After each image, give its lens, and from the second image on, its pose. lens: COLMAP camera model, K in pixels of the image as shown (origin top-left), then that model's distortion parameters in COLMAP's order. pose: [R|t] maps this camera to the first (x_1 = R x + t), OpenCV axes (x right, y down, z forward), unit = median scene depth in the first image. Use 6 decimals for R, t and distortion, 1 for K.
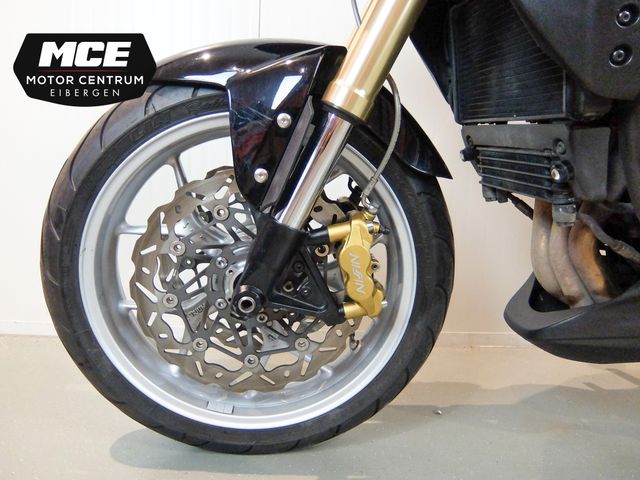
lens RADIAL K [[479.9, 0, 321.0], [0, 479.9, 237.9], [0, 0, 1]] dist [-0.039296, 0.020230]
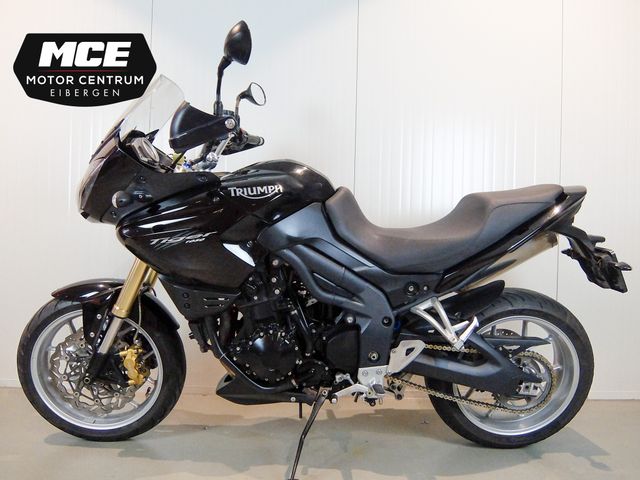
lens RADIAL K [[479.9, 0, 316.7], [0, 479.9, 246.9], [0, 0, 1]] dist [-0.039296, 0.020230]
pose [[0.999551, -0.002958, -0.029826, 1.091086], [0.001043, 0.997948, -0.064022, -0.397097], [0.029955, 0.063962, 0.997503, -1.523601]]
